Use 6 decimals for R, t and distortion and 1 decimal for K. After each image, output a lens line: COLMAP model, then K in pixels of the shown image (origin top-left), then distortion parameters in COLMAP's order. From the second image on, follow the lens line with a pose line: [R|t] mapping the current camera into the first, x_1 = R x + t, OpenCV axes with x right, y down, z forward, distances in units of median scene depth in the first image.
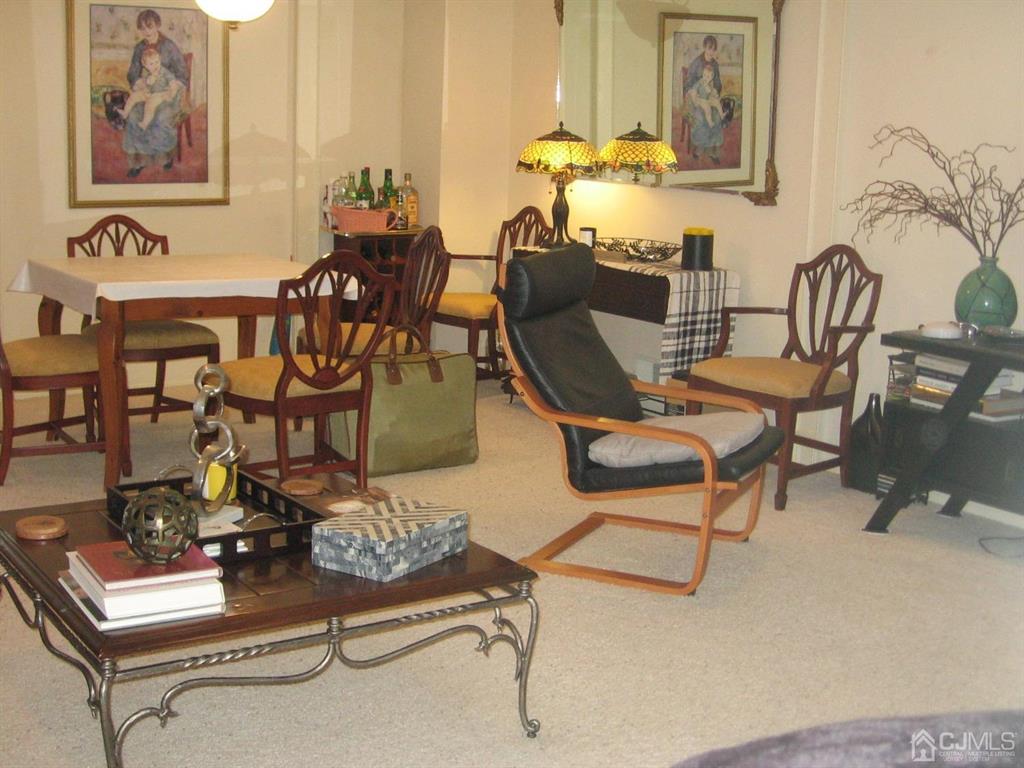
lens RADIAL K [[1382.1, 0, 501.6], [0, 1382.1, 387.9], [0, 0, 1]] dist [-0.135701, 0.000000]
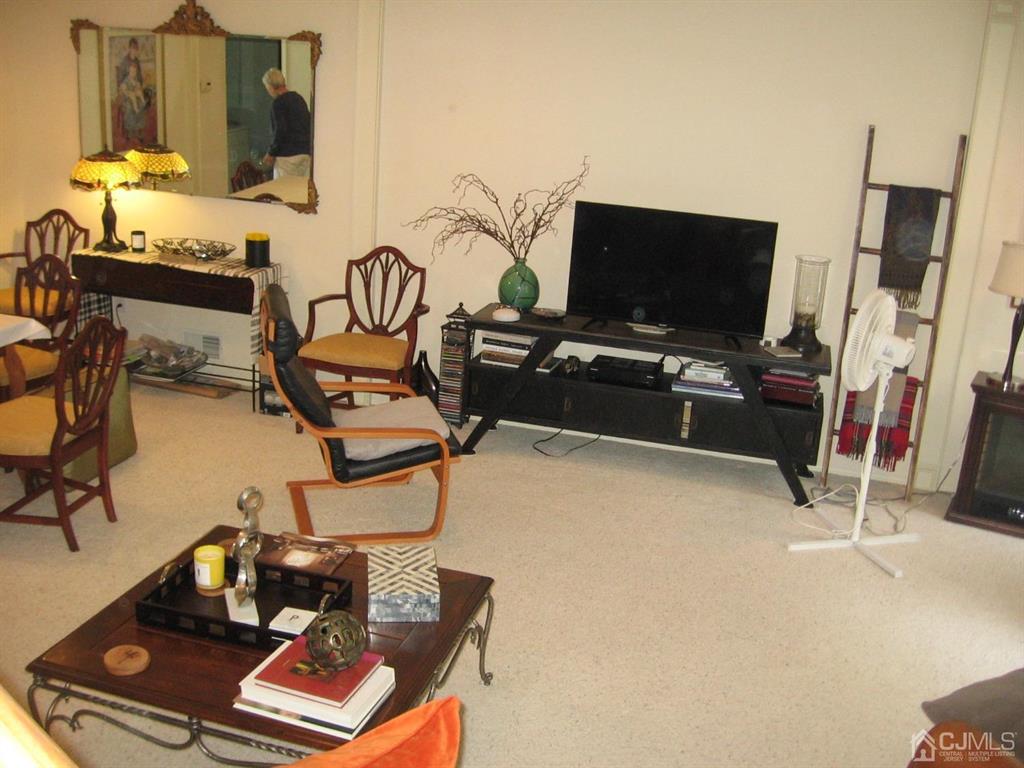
lens RADIAL K [[1102.8, 0, 496.3], [0, 1102.8, 336.5], [0, 0, 1]] dist [-0.118982, 0.000000]
pose [[0.764792, -0.150551, 0.626440, -0.340757], [0.084419, 0.987349, 0.134224, -0.140381], [-0.638722, -0.049770, 0.767826, 0.070517]]
